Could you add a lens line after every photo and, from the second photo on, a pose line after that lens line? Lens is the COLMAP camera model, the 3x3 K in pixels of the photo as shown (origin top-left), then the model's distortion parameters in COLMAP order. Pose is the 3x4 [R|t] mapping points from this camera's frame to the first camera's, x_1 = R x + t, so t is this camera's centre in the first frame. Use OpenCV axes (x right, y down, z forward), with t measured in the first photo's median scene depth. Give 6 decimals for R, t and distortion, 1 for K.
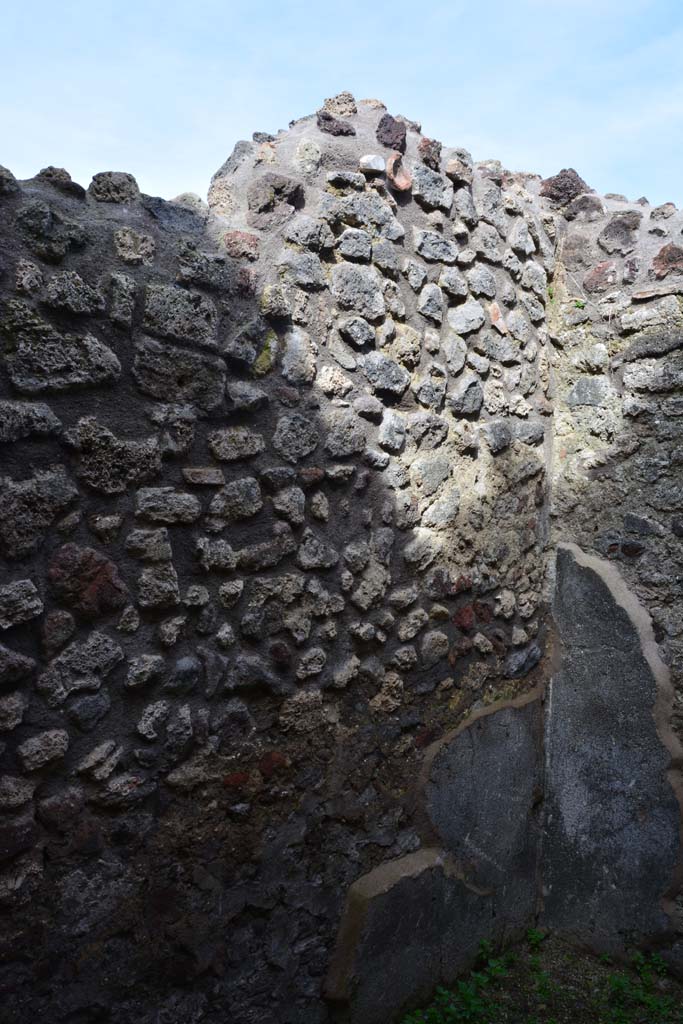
lens RADIAL K [[829.0, 0, 345.9], [0, 829.0, 511.8], [0, 0, 1]] dist [-0.147689, 0.130690]
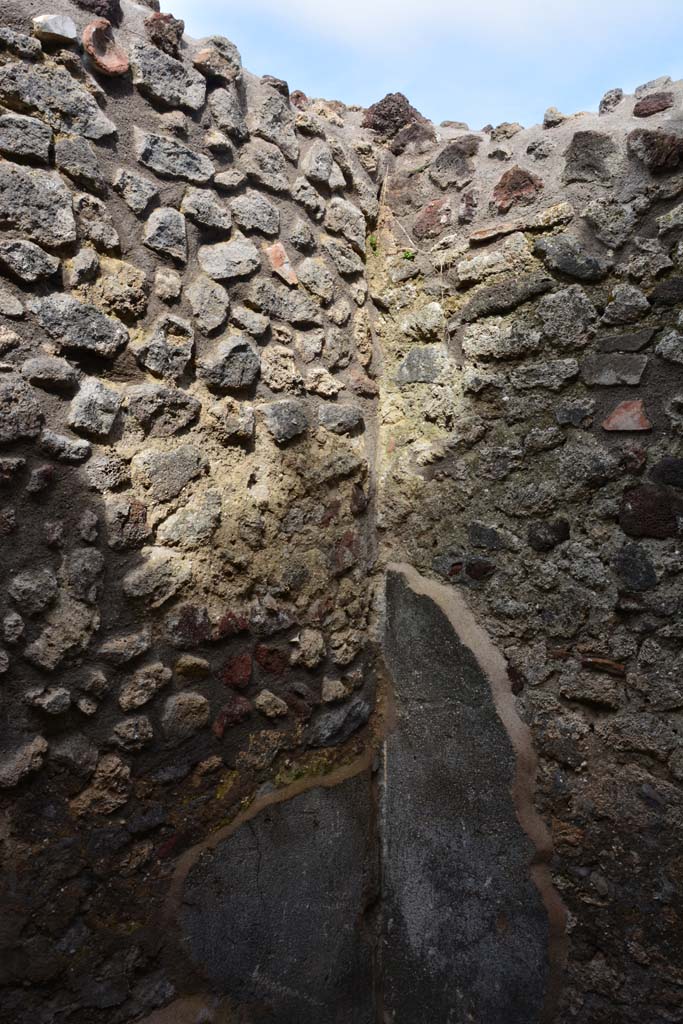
lens RADIAL K [[799.6, 0, 341.5], [0, 799.6, 512.0], [0, 0, 1]] dist [-0.160921, 0.115711]
pose [[0.998161, -0.025286, 0.055099, 0.187244], [0.027042, 0.999142, -0.031376, 0.012895], [-0.054259, 0.032808, 0.997988, 0.279500]]
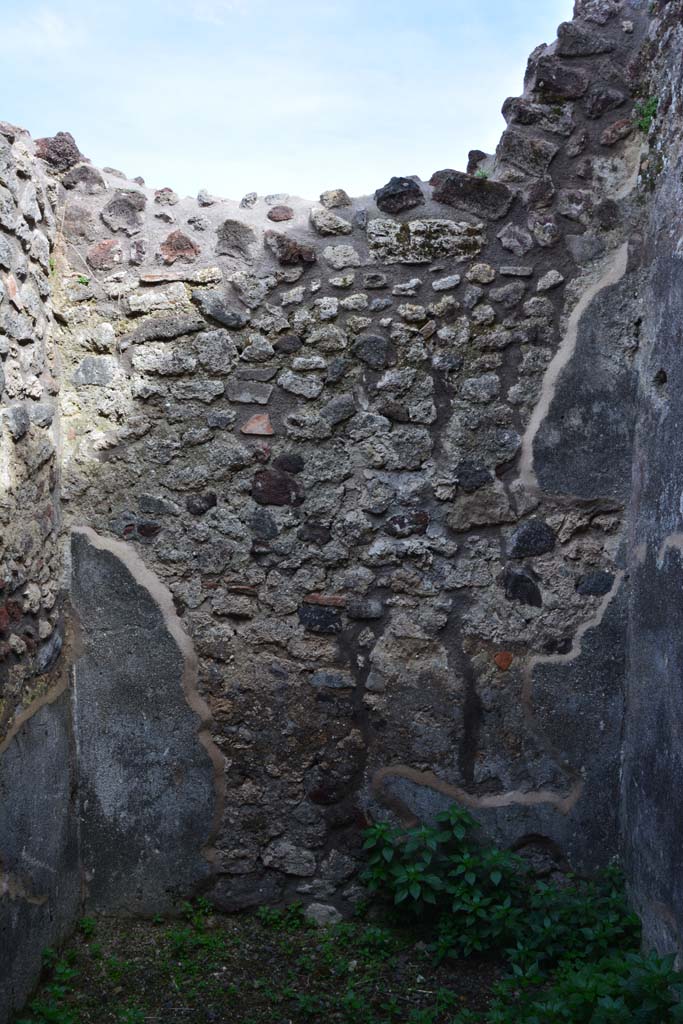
lens RADIAL K [[829.0, 0, 345.9], [0, 829.0, 511.8], [0, 0, 1]] dist [-0.147689, 0.130690]
pose [[0.739562, -0.073300, 0.669085, -0.156367], [0.029422, 0.996623, 0.076662, -0.047888], [-0.672445, -0.037010, 0.739221, 0.071058]]
